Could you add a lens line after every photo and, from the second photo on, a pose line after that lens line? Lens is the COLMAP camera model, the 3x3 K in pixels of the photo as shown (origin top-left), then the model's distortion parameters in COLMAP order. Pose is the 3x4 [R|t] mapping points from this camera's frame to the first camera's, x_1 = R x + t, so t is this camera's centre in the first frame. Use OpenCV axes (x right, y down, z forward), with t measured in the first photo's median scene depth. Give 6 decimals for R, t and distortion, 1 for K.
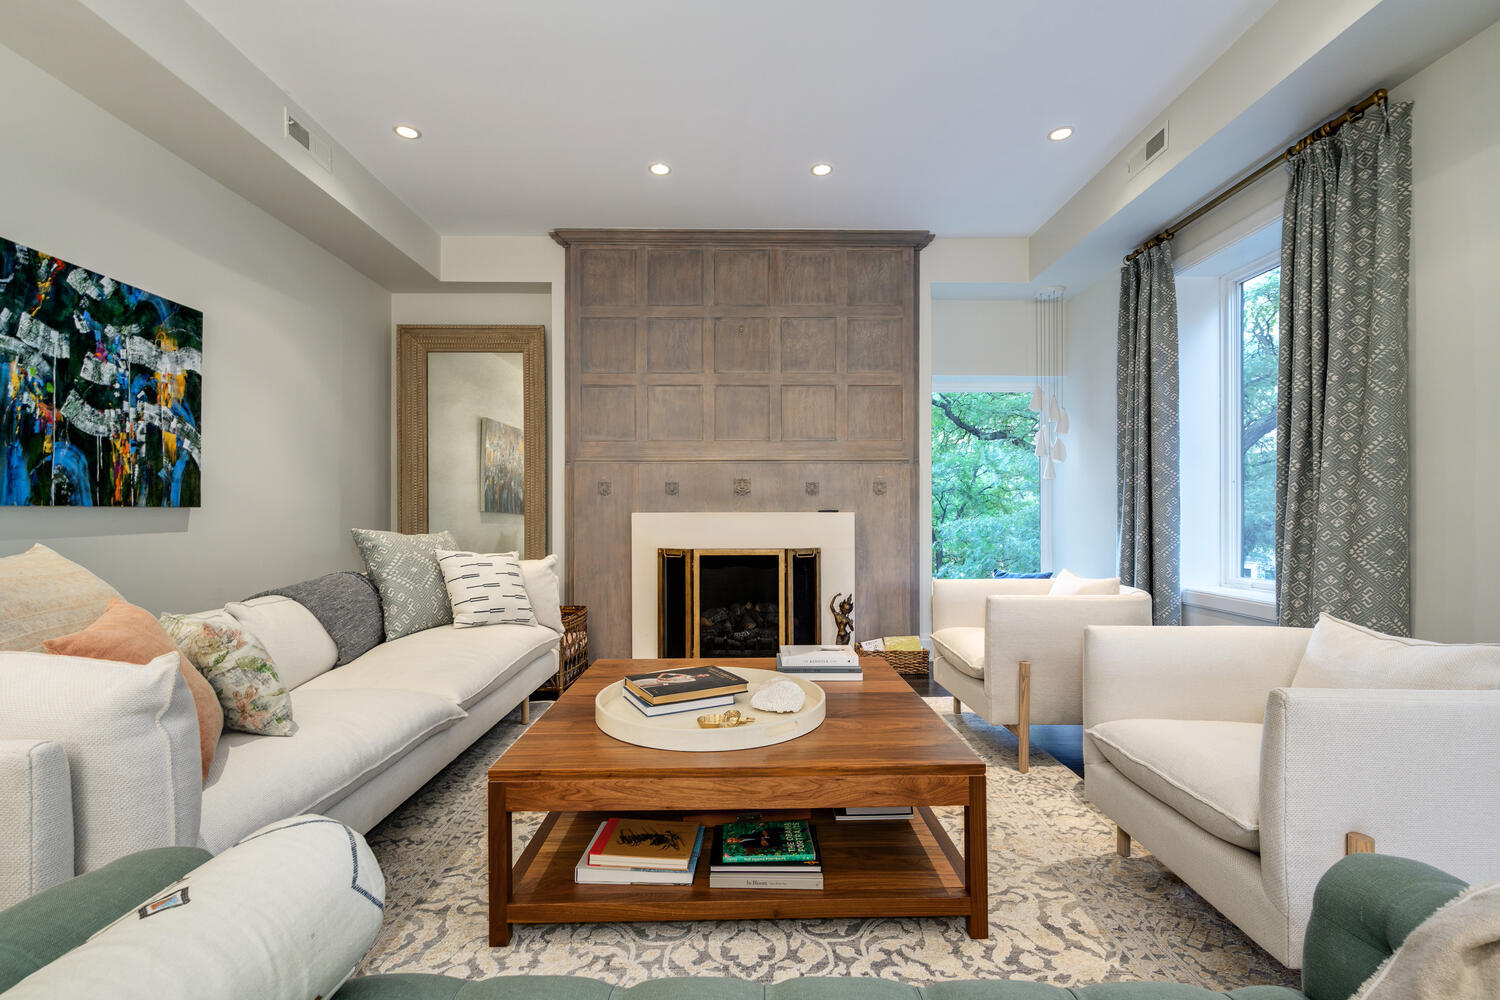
lens RADIAL K [[651.5, 0, 753.9], [0, 651.5, 508.6], [0, 0, 1]] dist [-0.000926, -0.000816]
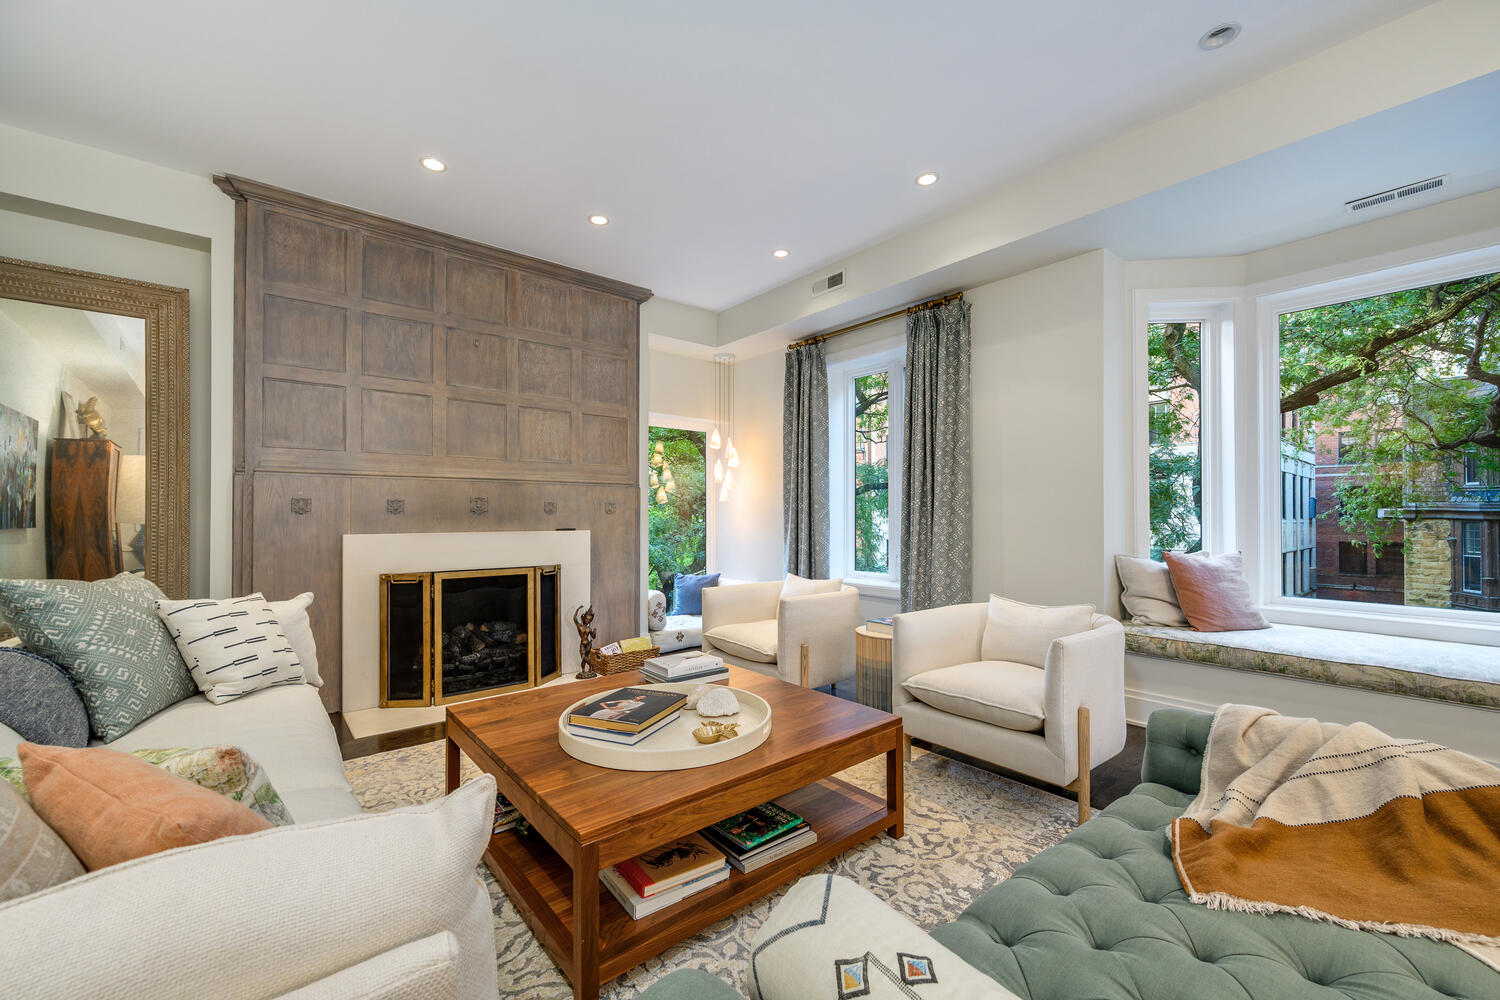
lens RADIAL K [[591.7, 0, 744.3], [0, 591.7, 508.5], [0, 0, 1]] dist [-0.000264, -0.000172]
pose [[0.782827, 0.007180, 0.622198, -0.257842], [-0.002324, 0.999960, -0.008615, -0.022506], [-0.622235, 0.005298, 0.782813, 0.059023]]
